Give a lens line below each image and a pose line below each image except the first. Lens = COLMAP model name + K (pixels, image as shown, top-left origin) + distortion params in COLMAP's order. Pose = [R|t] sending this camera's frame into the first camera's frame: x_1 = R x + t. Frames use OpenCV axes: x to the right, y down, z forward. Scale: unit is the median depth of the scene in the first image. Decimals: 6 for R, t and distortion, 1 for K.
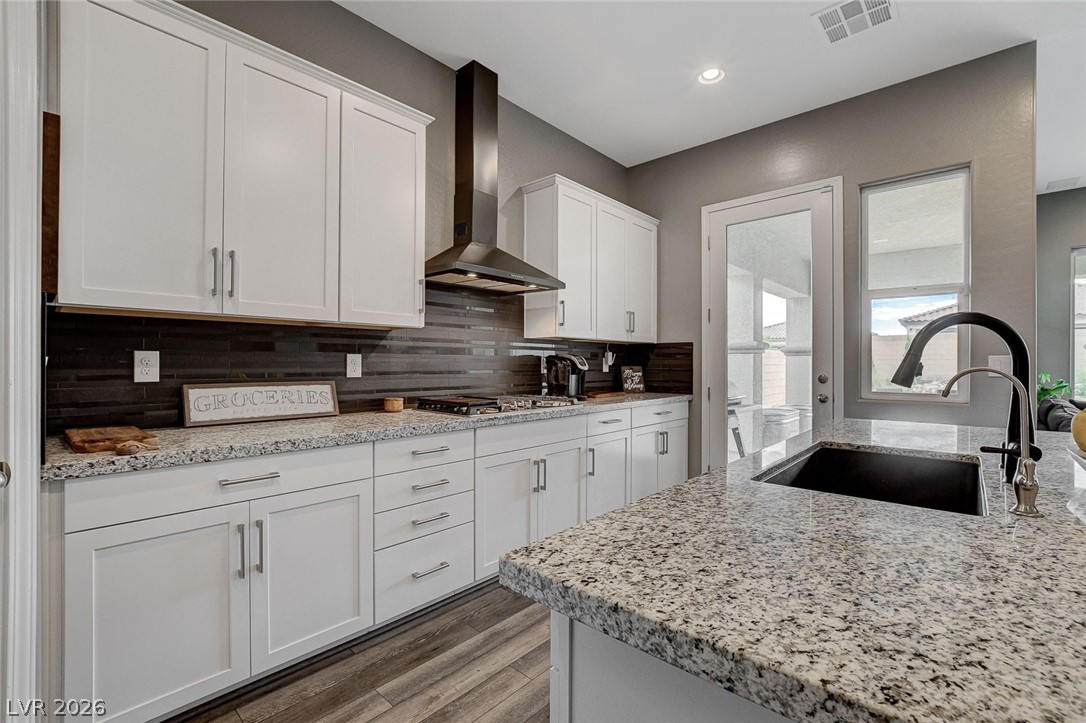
lens RADIAL K [[475.4, 0, 539.5], [0, 475.4, 361.3], [0, 0, 1]] dist [-0.020356, 0.004072]
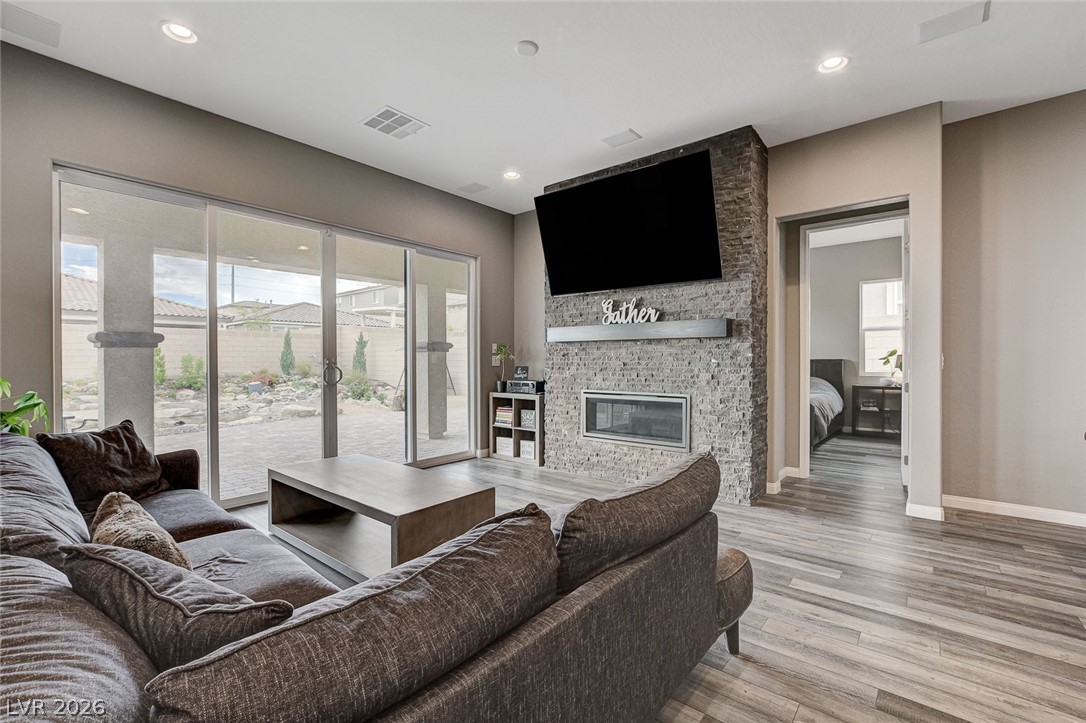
lens RADIAL K [[475.4, 0, 537.7], [0, 475.4, 363.3], [0, 0, 1]] dist [-0.020356, 0.004072]
pose [[-0.043957, -0.010368, 0.998980, 0.882293], [-0.000191, 0.999946, 0.010370, 0.001472], [-0.999033, 0.000265, -0.043956, 0.698758]]
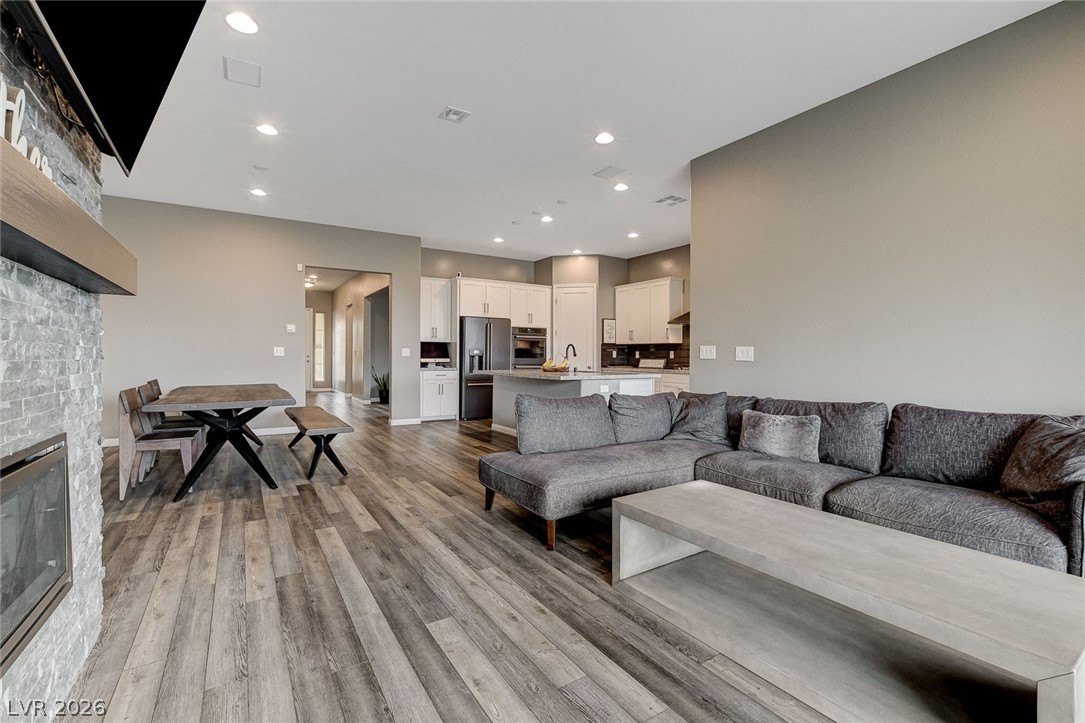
lens RADIAL K [[475.0, 0, 541.8], [0, 475.0, 357.6], [0, 0, 1]] dist [-0.020356, 0.004072]
pose [[-0.261709, 0.001200, -0.965146, 2.566176], [-0.002235, 0.999996, 0.001849, 0.021996], [0.965144, 0.002641, -0.261705, 0.831824]]
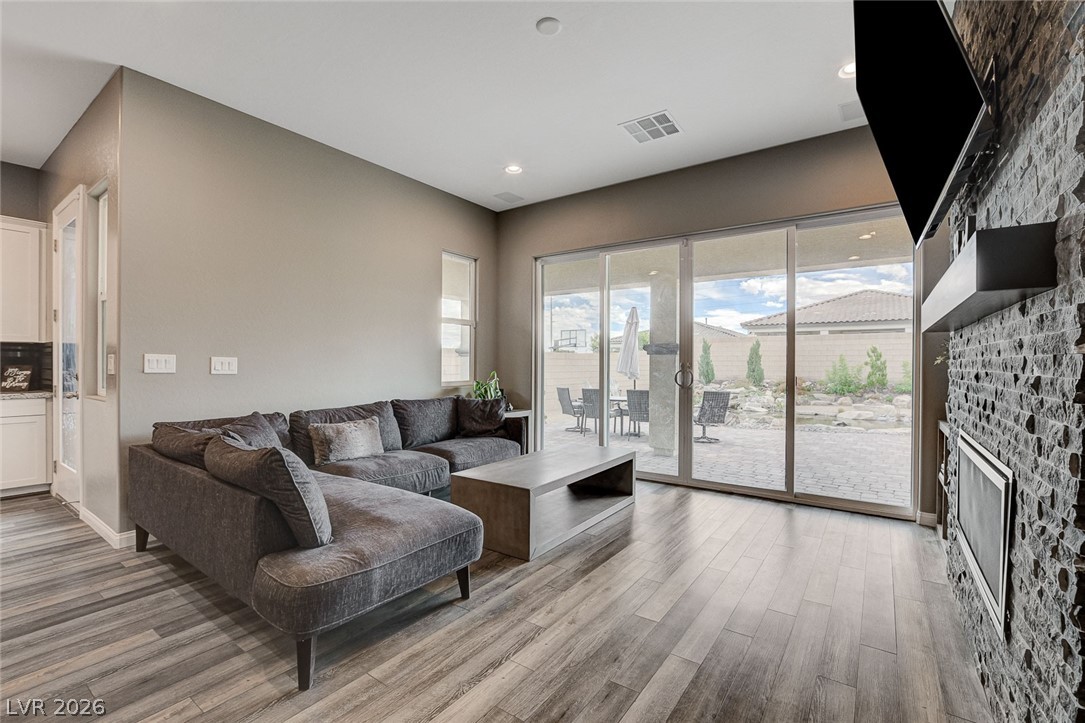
lens RADIAL K [[475.0, 0, 541.9], [0, 475.0, 367.1], [0, 0, 1]] dist [-0.020356, 0.004072]
pose [[0.993186, 0.002452, 0.116517, 1.715332], [-0.003817, 0.999927, 0.011496, -0.000719], [-0.116480, -0.011863, 0.993122, -0.183321]]
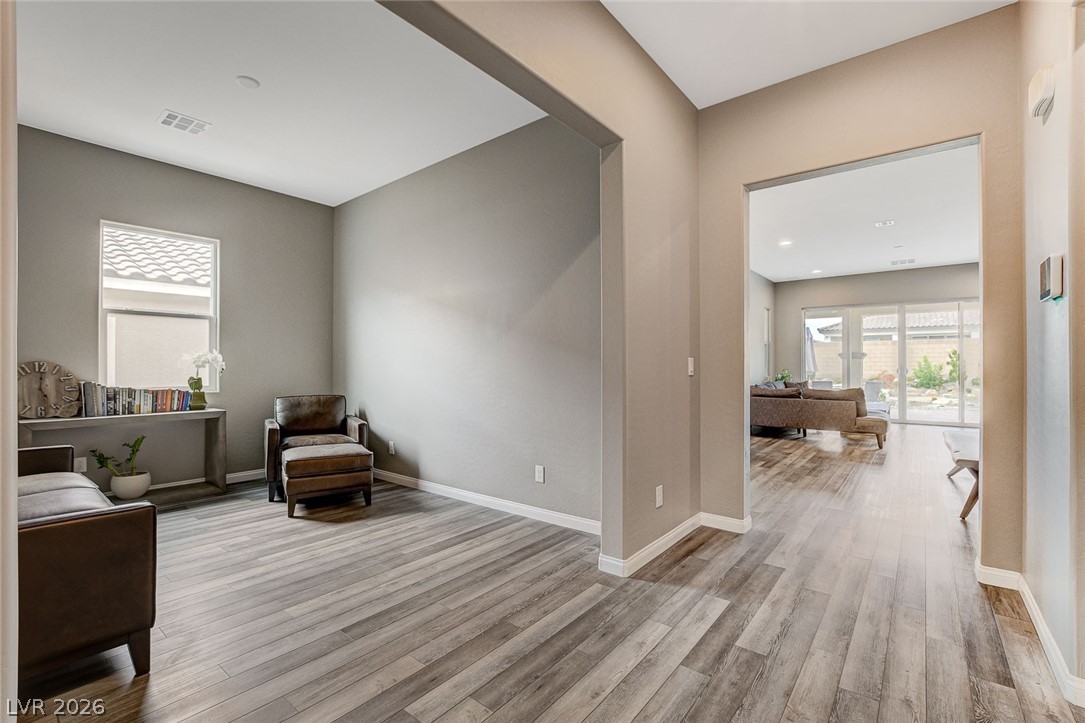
lens RADIAL K [[475.0, 0, 546.7], [0, 475.0, 361.4], [0, 0, 1]] dist [-0.020356, 0.004072]
pose [[0.997952, -0.003809, 0.063857, -0.199537], [0.004185, 0.999975, -0.005768, -0.005704], [-0.063834, 0.006024, 0.997942, -1.691259]]
